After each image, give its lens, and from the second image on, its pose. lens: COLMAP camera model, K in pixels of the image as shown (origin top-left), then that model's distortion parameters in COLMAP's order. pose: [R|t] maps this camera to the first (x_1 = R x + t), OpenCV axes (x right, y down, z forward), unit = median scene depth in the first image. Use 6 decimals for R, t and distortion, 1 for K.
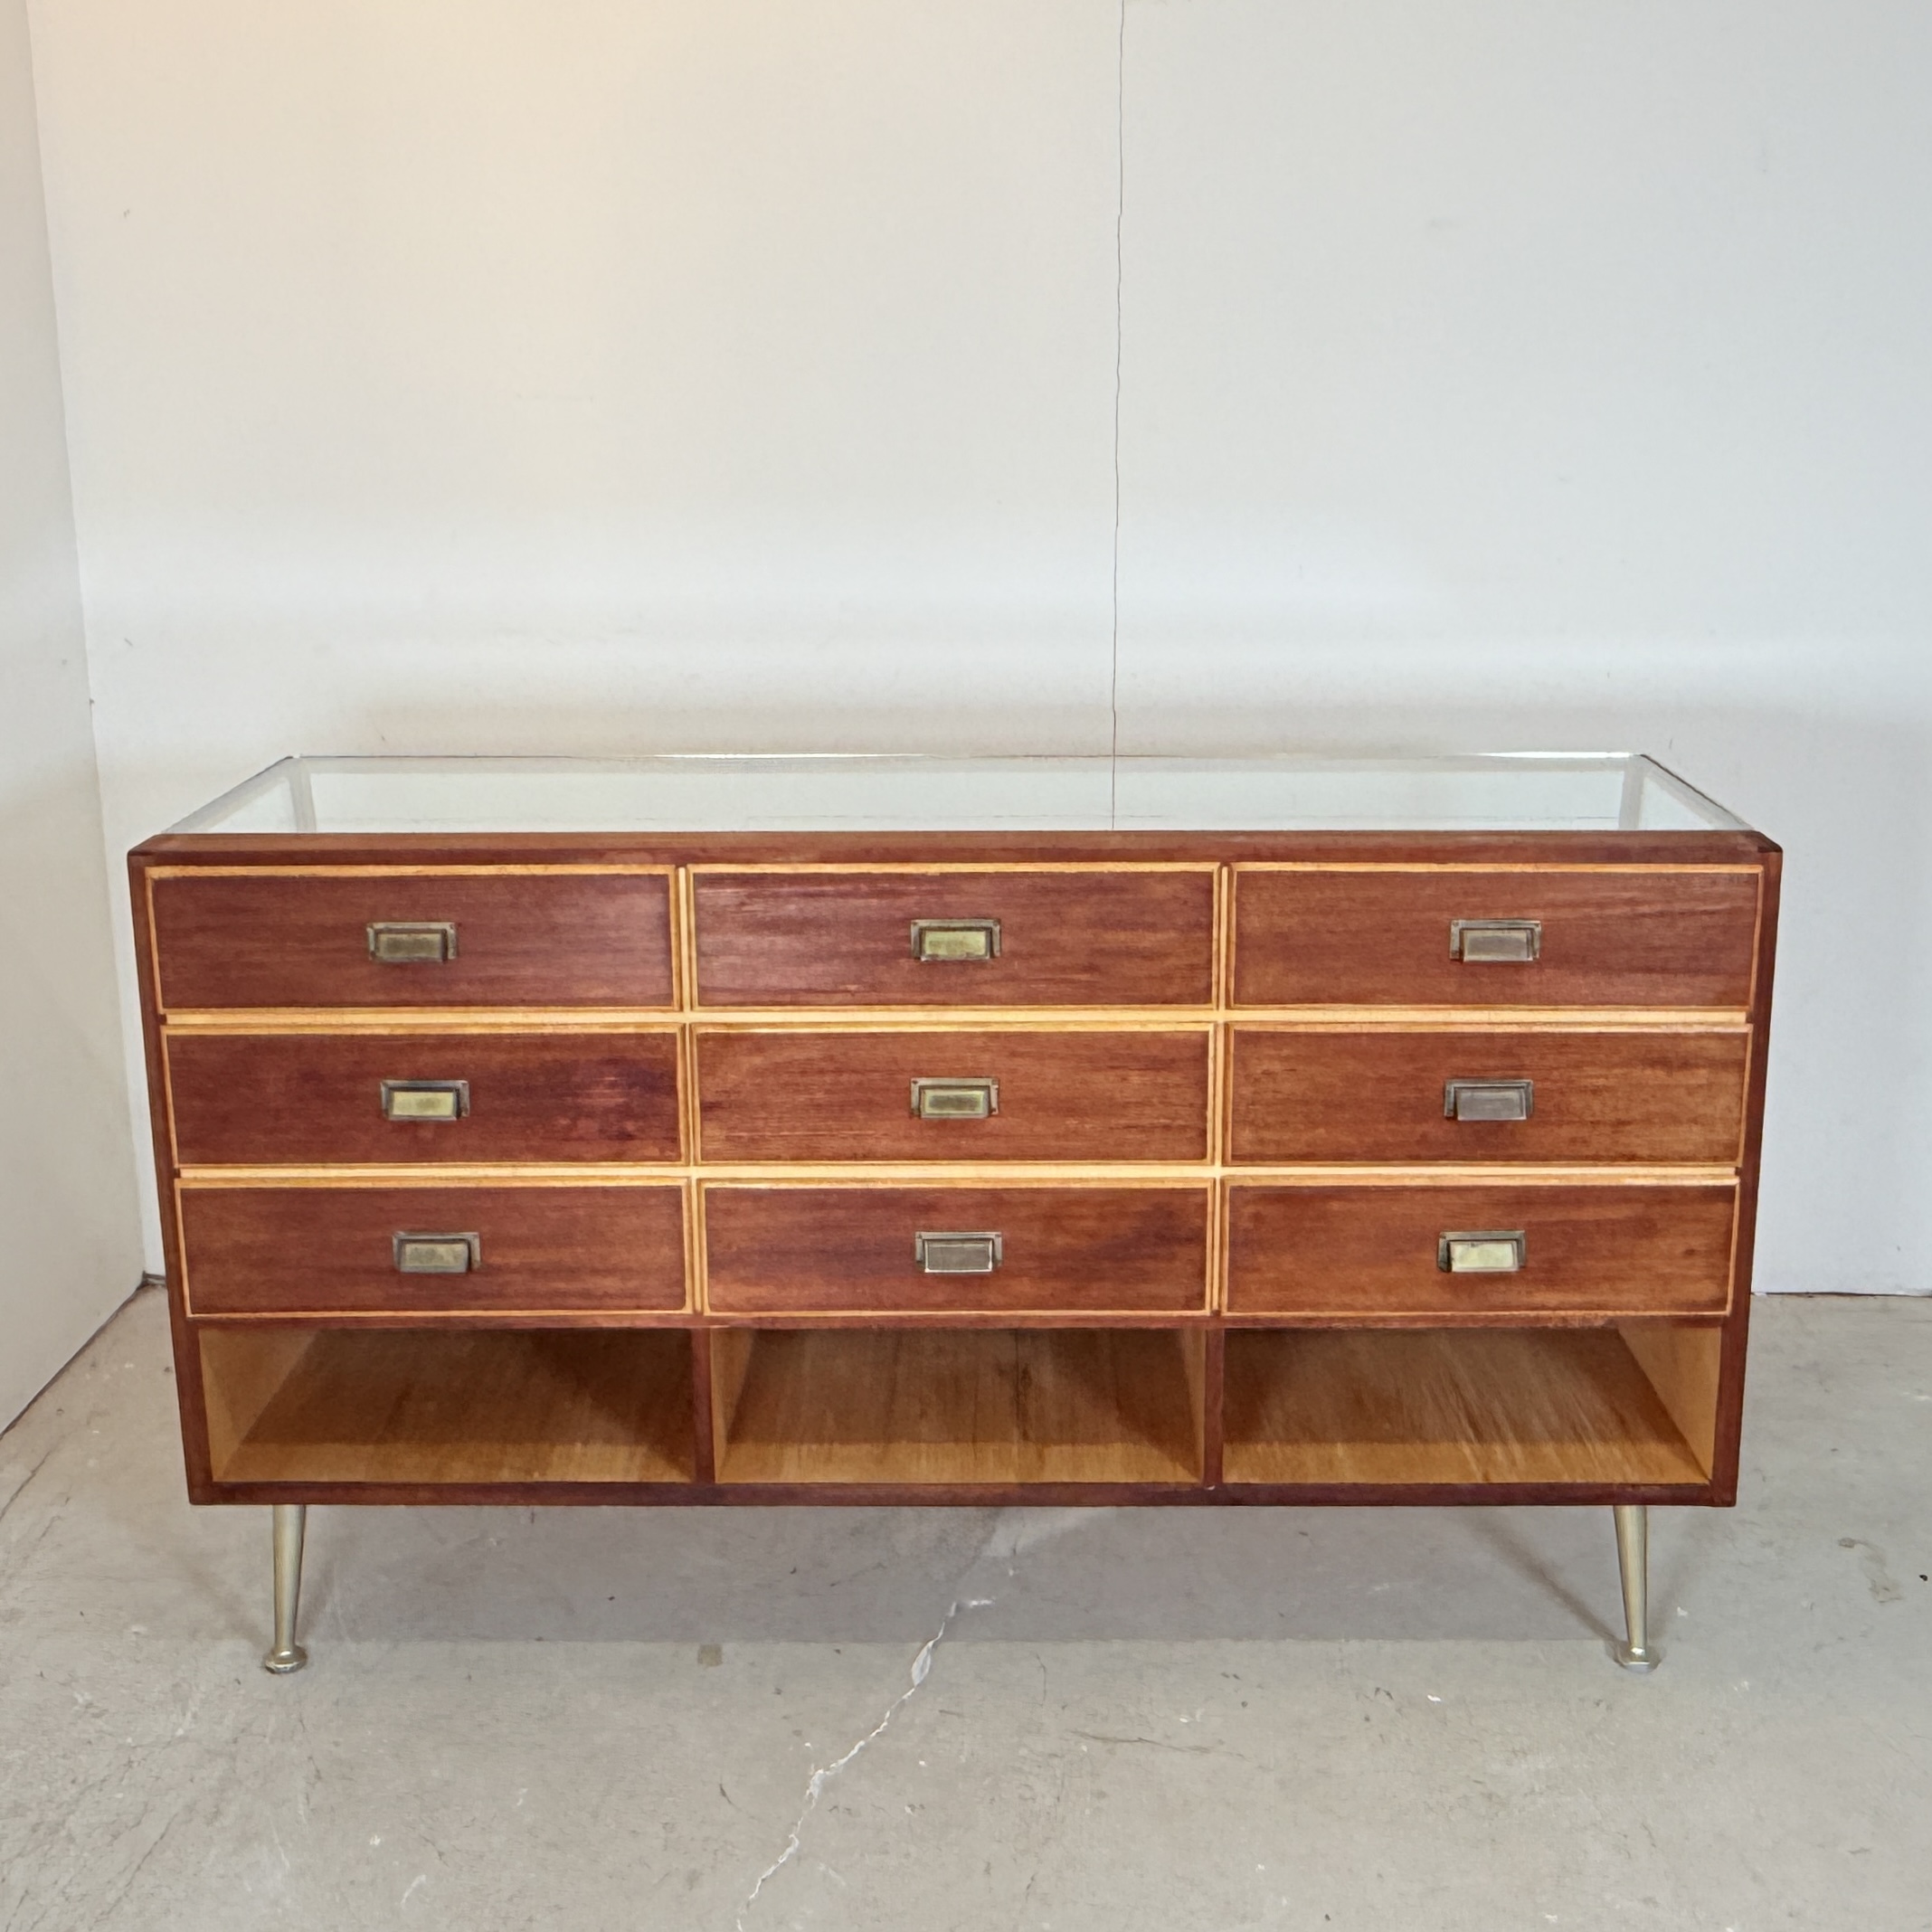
lens RADIAL K [[2477.3, 0, 966.0], [0, 2477.3, 966.0], [0, 0, 1]] dist [0.003710, 0.001150]
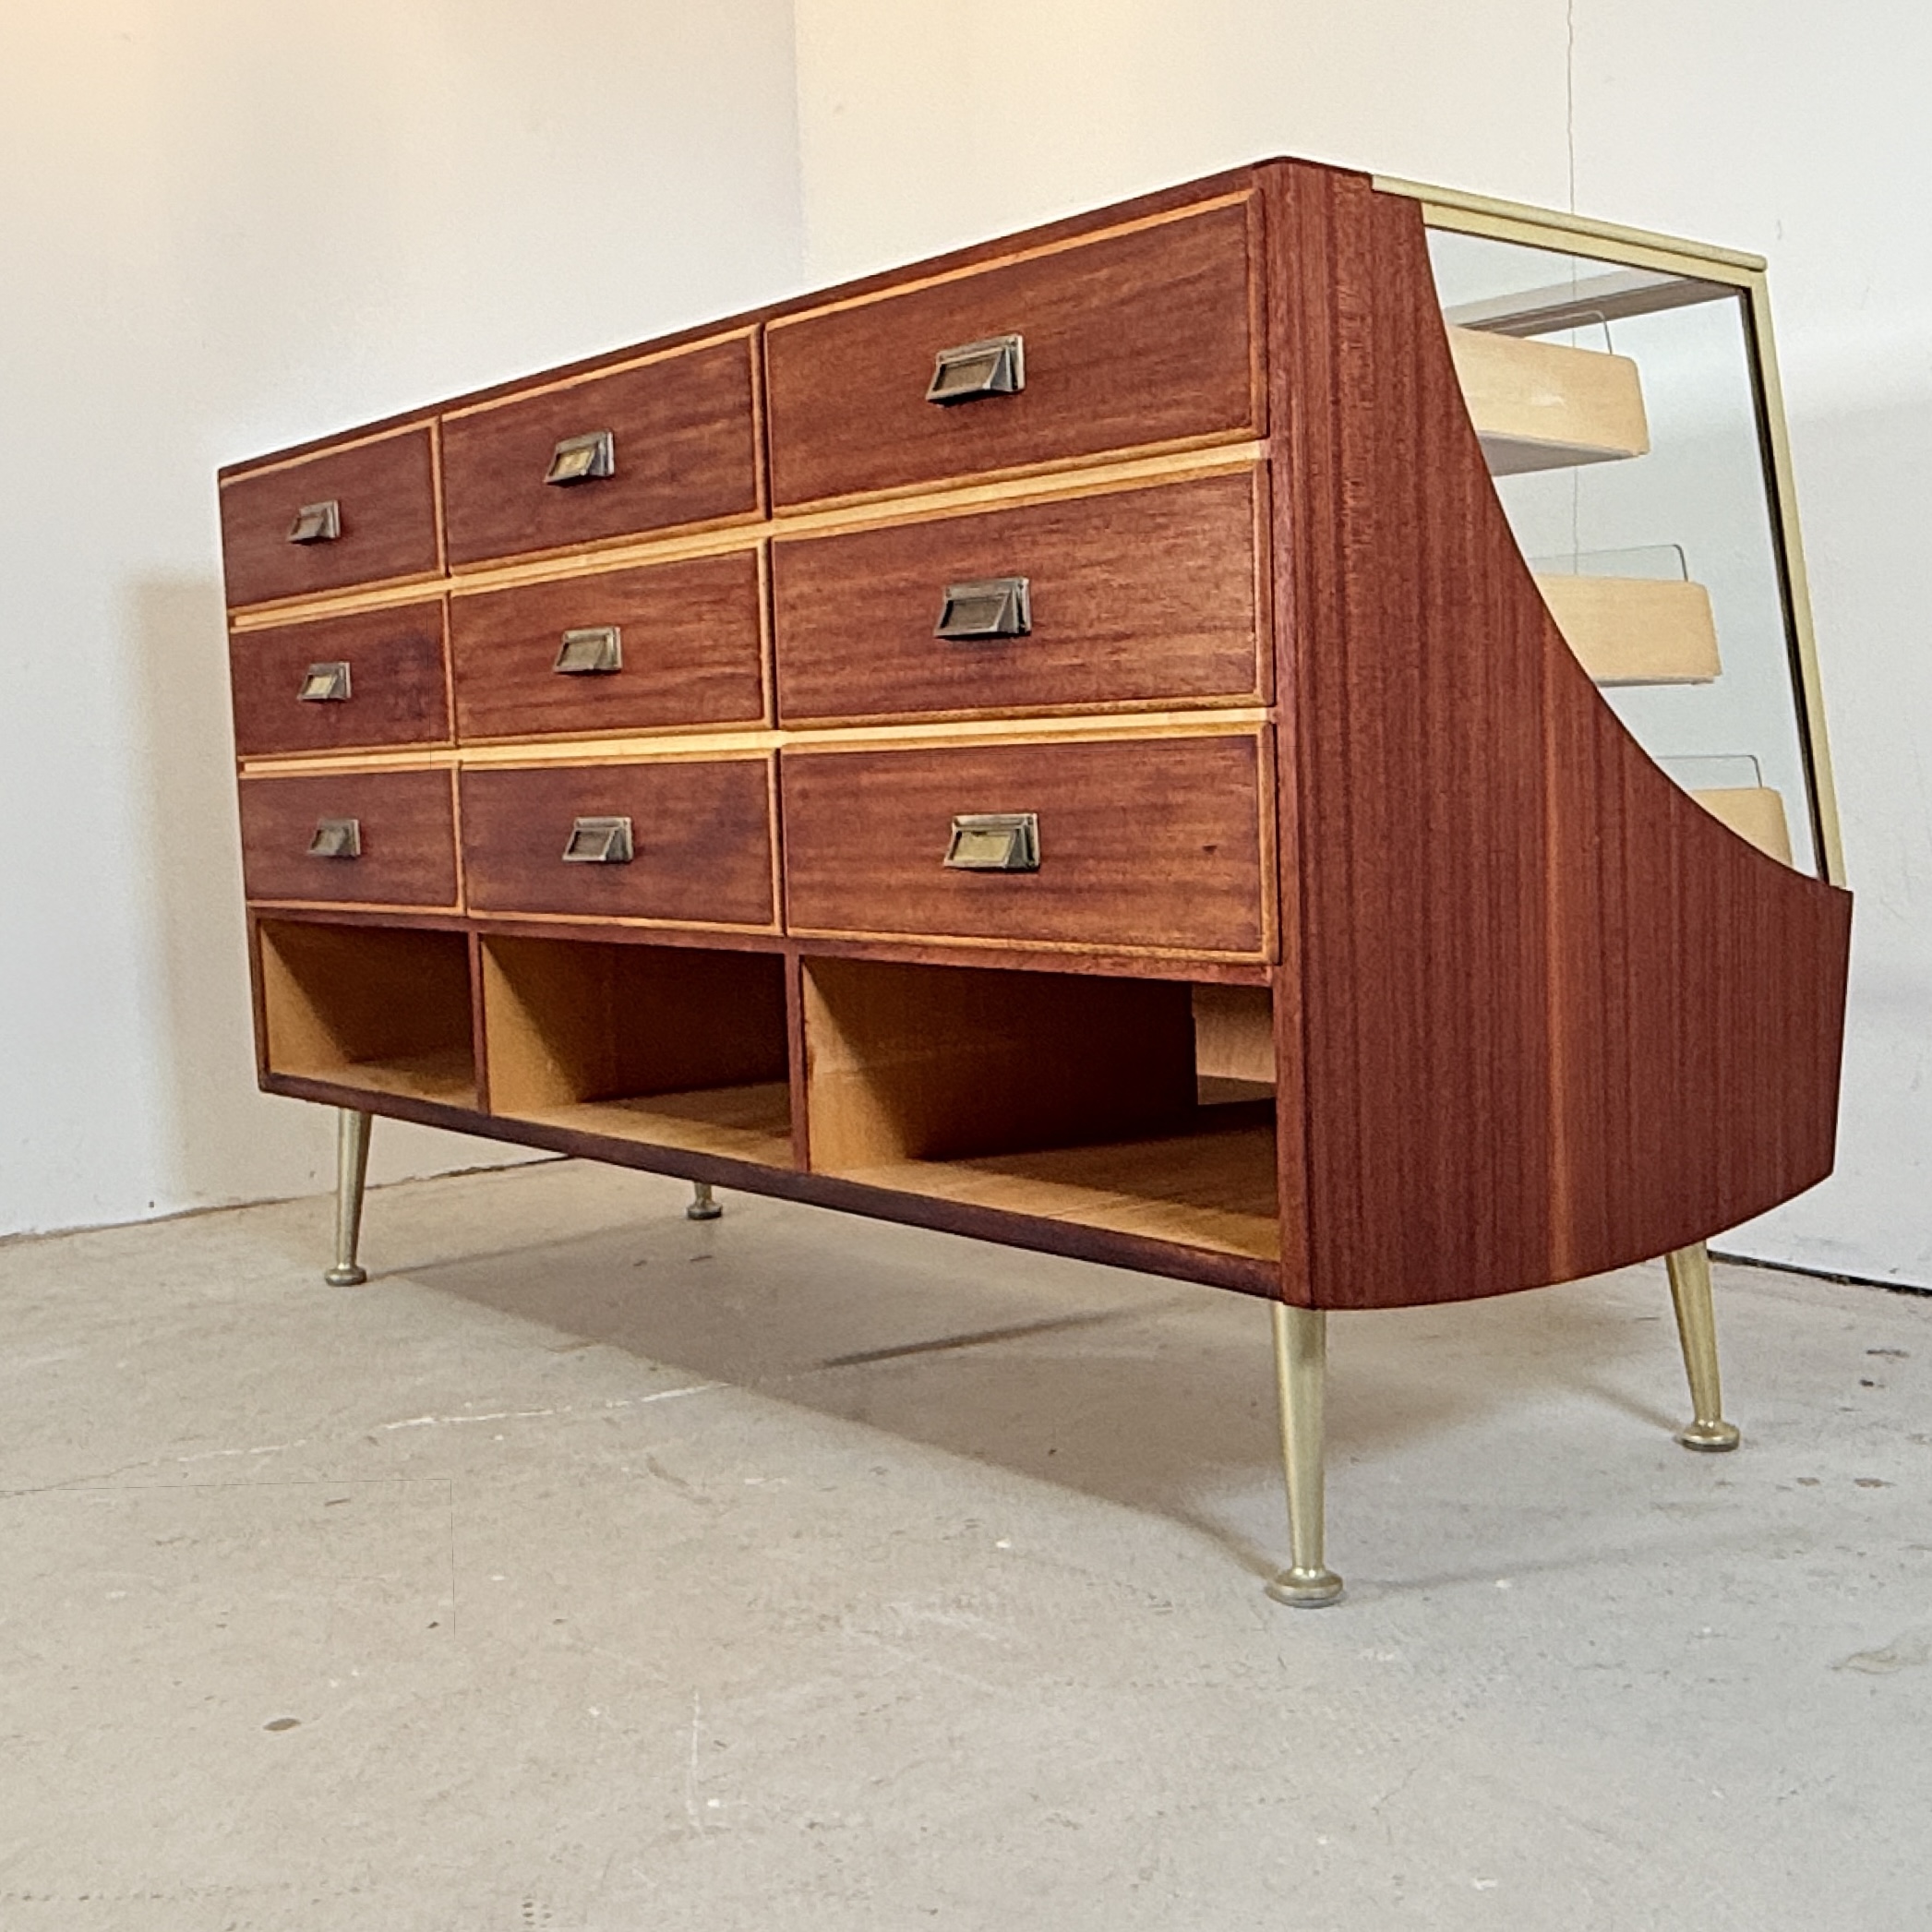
lens RADIAL K [[2320.0, 0, 966.0], [0, 2320.0, 966.0], [0, 0, 1]] dist [-0.000493, -0.025480]
pose [[0.665321, 0.055351, -0.744502, 0.688488], [-0.163816, 0.983767, -0.073254, 0.197852], [0.728362, 0.170699, 0.663589, 0.570666]]
